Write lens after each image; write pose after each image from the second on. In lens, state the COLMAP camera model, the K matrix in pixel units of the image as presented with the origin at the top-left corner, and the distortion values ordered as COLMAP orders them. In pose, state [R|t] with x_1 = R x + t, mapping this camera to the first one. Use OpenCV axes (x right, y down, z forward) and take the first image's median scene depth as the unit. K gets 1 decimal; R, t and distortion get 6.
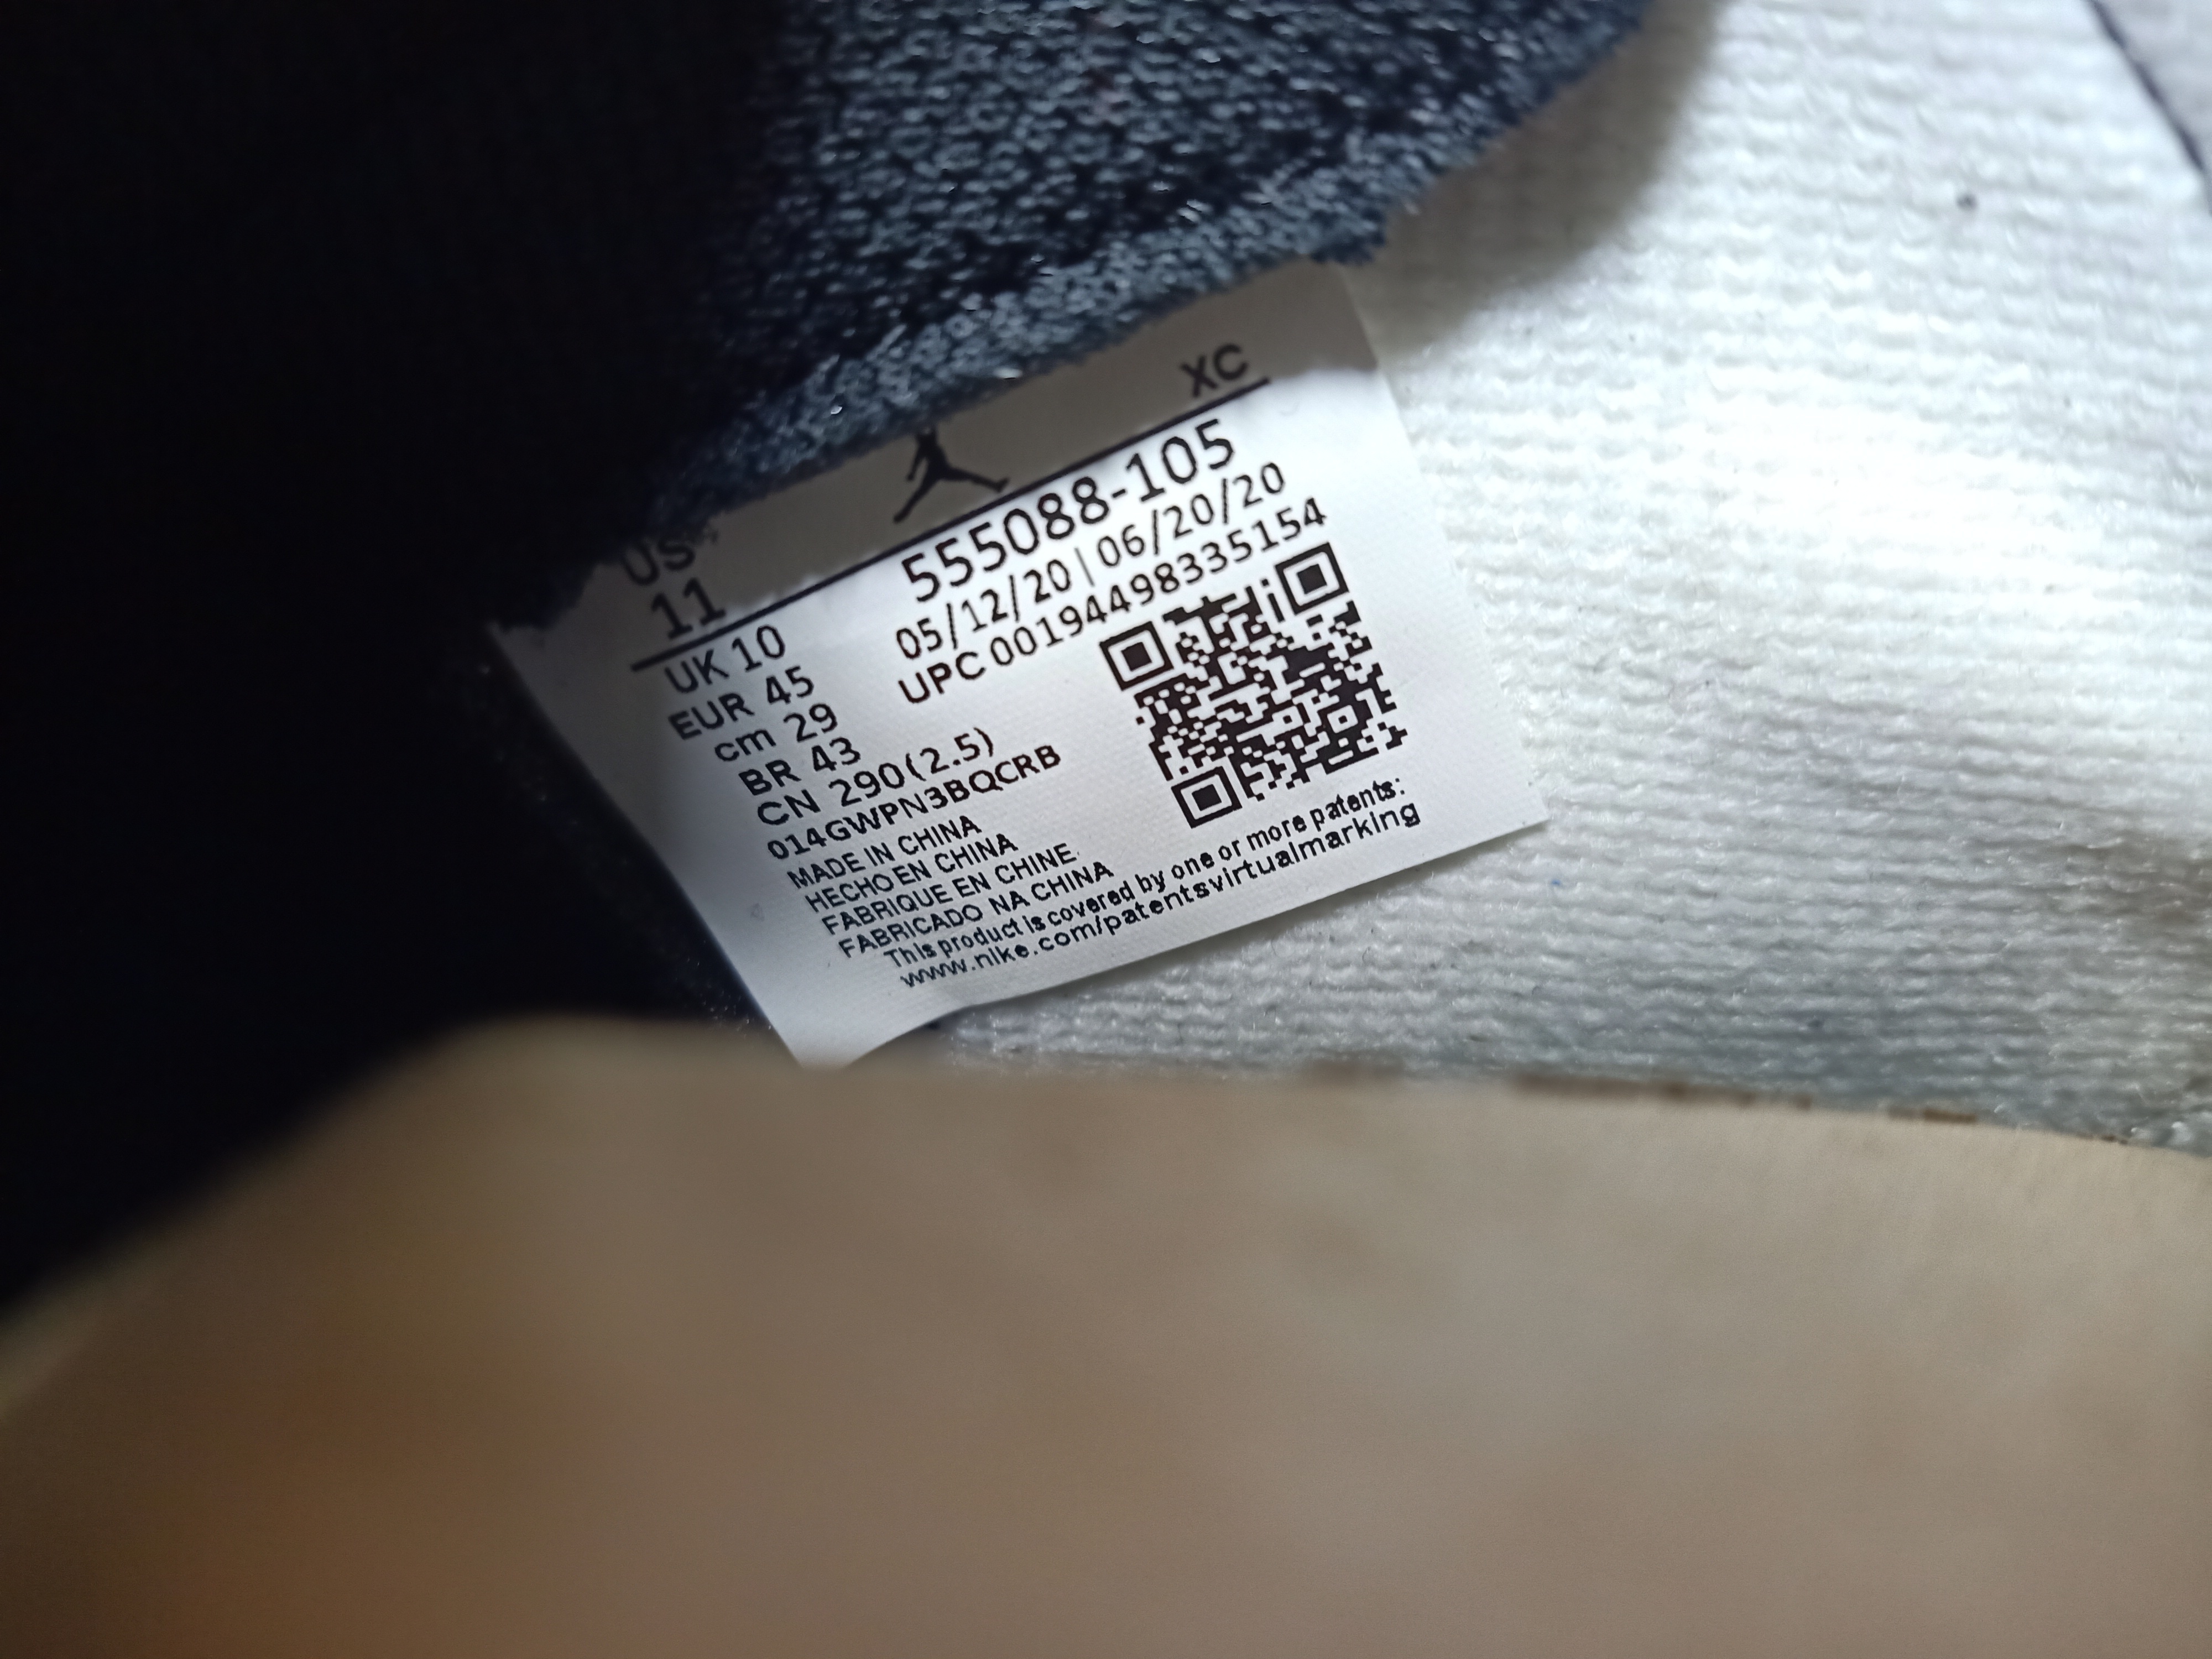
lens RADIAL K [[1646.2, 0, 1190.9], [0, 1646.2, 830.8], [0, 0, 1]] dist [-0.000181, 0.001532]
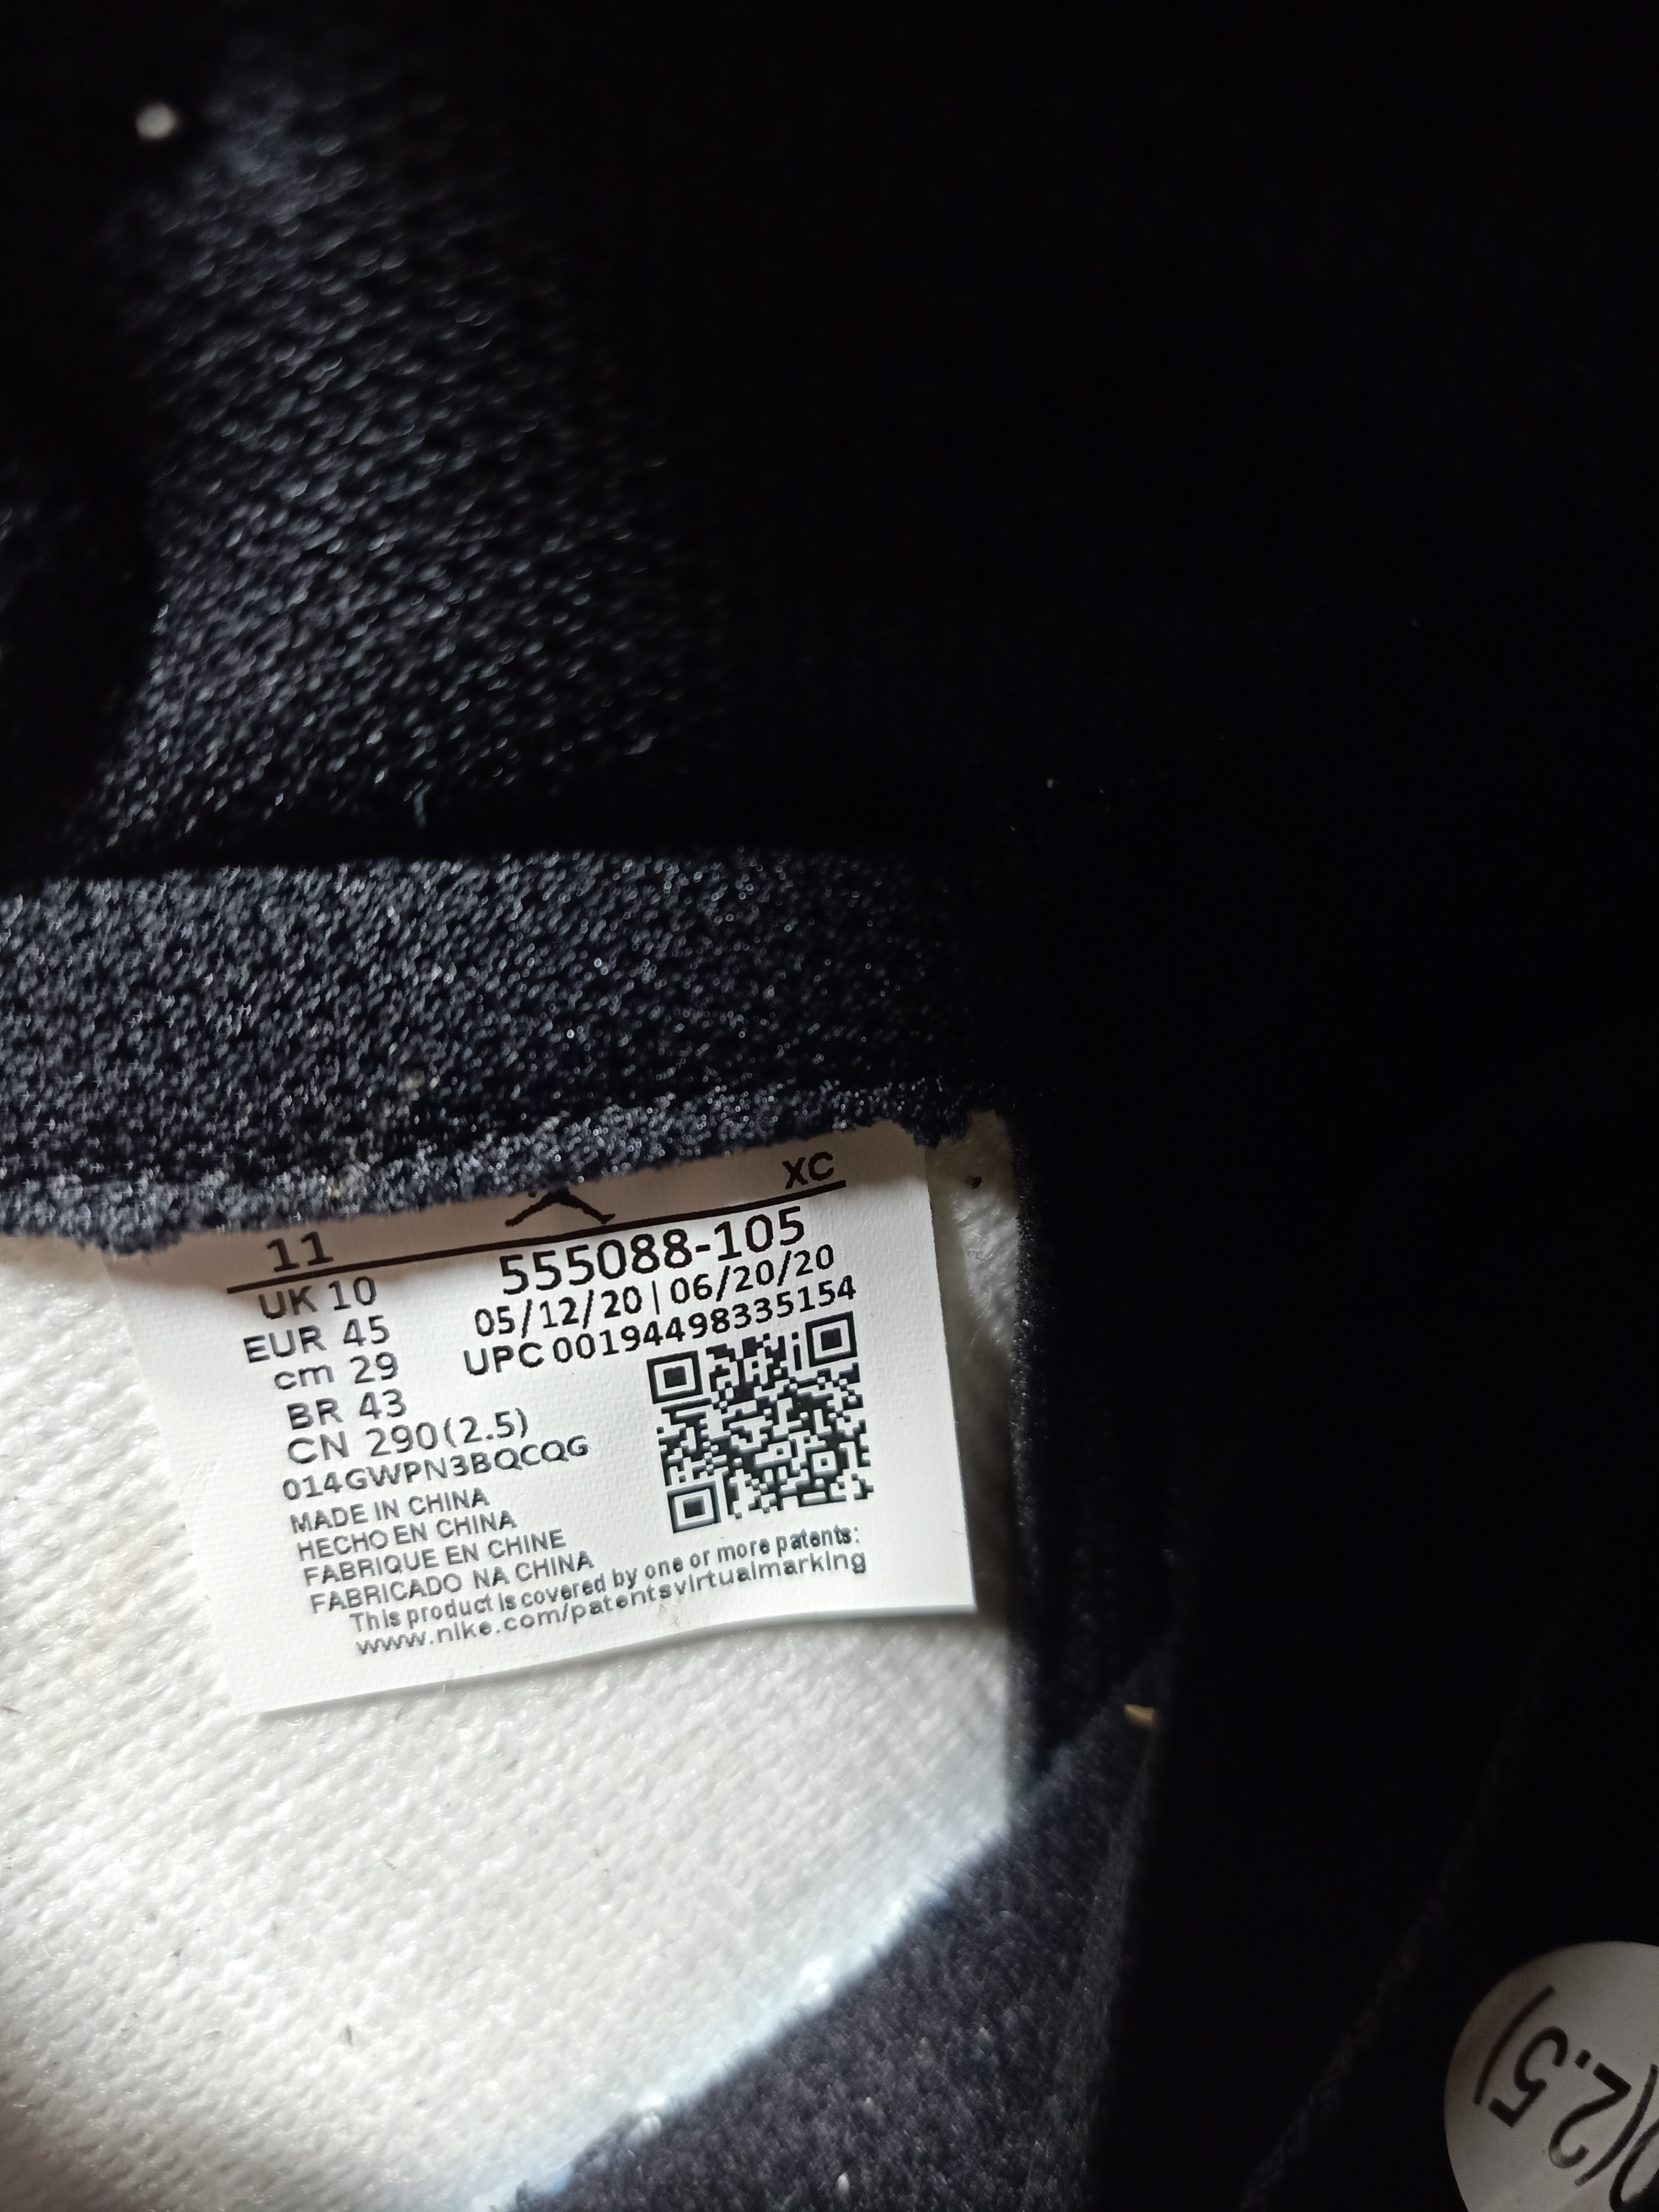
lens RADIAL K [[1791.4, 0, 829.5], [0, 1791.4, 1106.0], [0, 0, 1]] dist [-0.061756, -0.000456]
pose [[0.956551, 0.290869, -0.020116, 0.040365], [-0.280106, 0.897617, -0.340329, 0.117214], [-0.080935, 0.331176, 0.940091, -0.244569]]
